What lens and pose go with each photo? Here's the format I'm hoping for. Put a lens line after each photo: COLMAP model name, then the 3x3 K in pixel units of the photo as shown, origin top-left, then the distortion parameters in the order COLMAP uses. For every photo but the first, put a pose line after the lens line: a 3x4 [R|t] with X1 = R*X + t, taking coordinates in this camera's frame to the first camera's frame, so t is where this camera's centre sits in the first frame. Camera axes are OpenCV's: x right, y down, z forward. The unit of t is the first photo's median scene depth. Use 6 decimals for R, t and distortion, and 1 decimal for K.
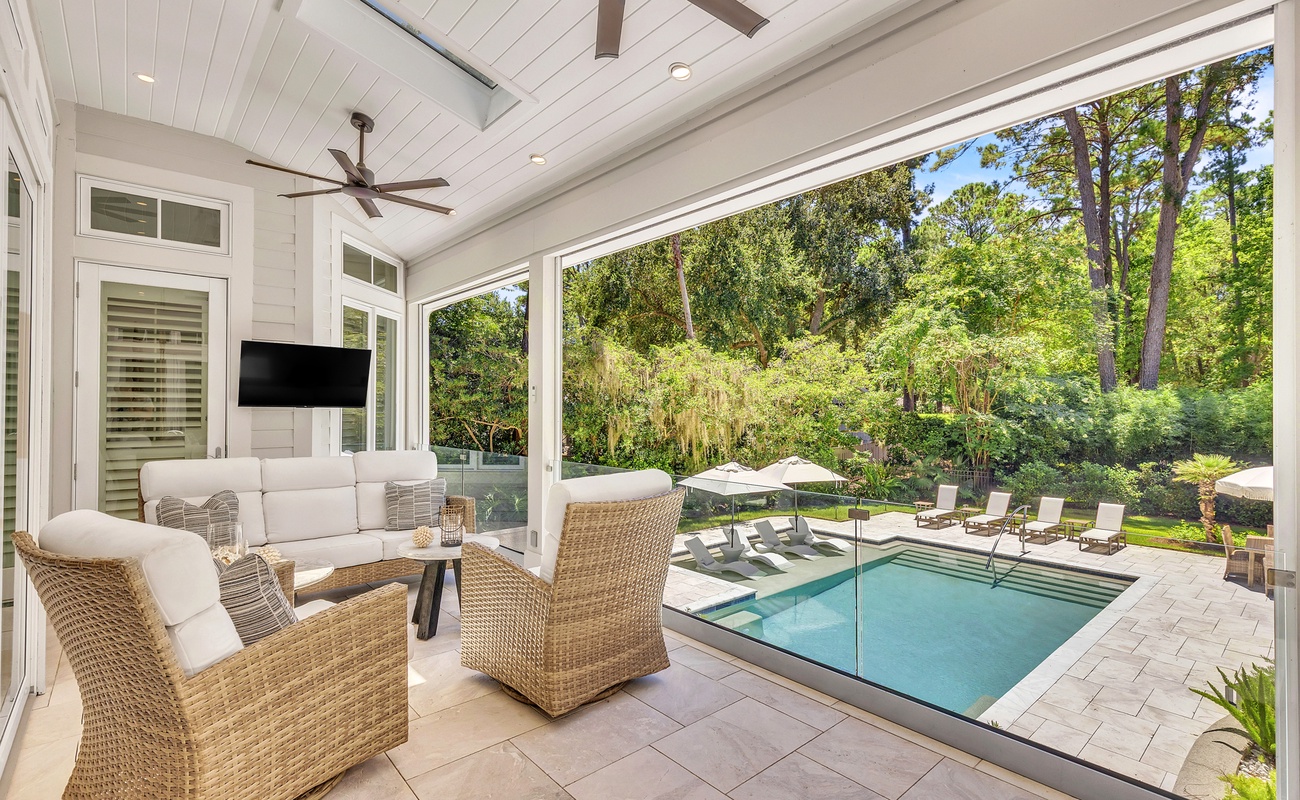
lens RADIAL K [[600.8, 0, 651.5], [0, 600.8, 404.8], [0, 0, 1]] dist [0.015330, 0.000043]
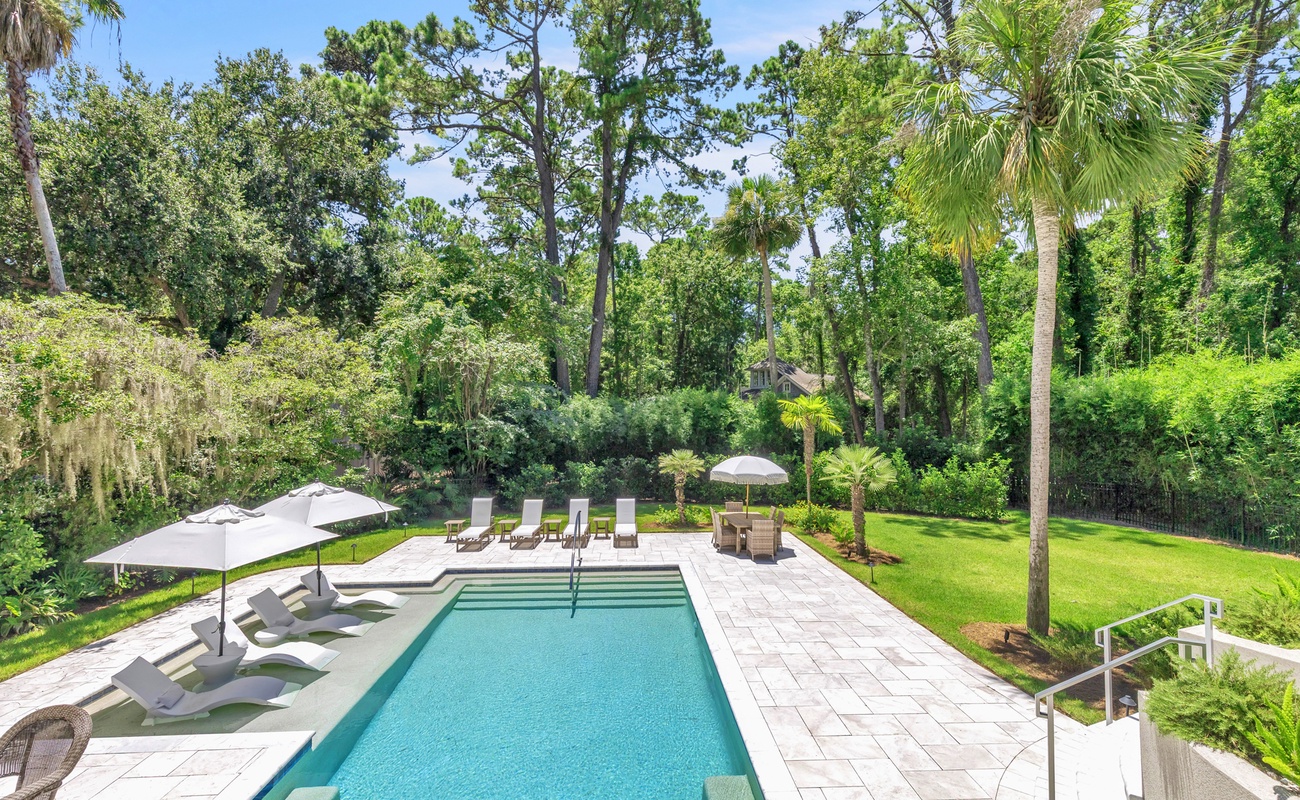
lens RADIAL K [[589.5, 0, 653.6], [0, 589.5, 403.5], [0, 0, 1]] dist [0.011137, 0.000034]
pose [[0.620350, 0.010855, 0.784250, -0.042695], [0.001622, 0.999884, -0.015122, 0.006015], [-0.784323, 0.010653, 0.620261, 0.255783]]
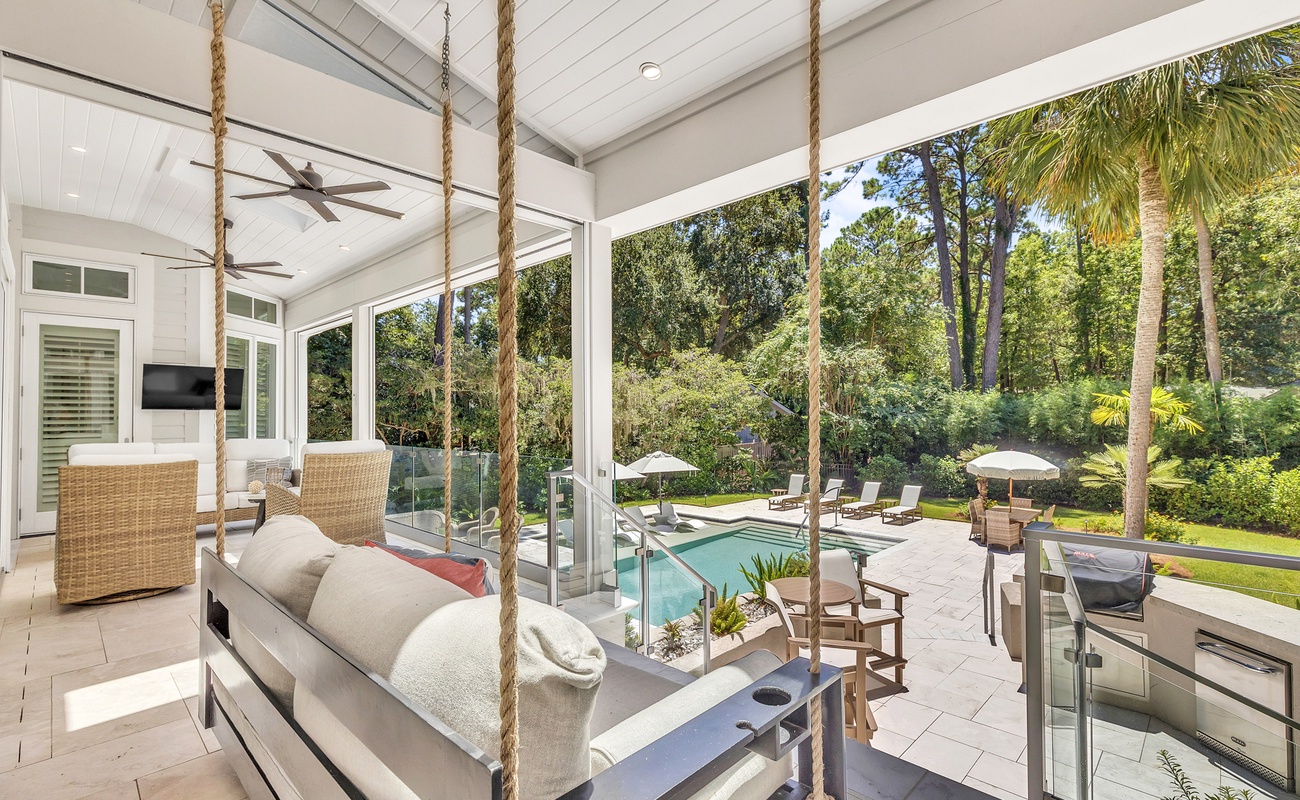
lens RADIAL K [[589.5, 0, 653.6], [0, 589.5, 403.5], [0, 0, 1]] dist [0.011137, 0.000034]
pose [[0.996782, -0.007565, 0.079798, 0.118068], [0.008534, 0.999894, -0.011818, 0.004506], [-0.079700, 0.012461, 0.996741, -0.142534]]
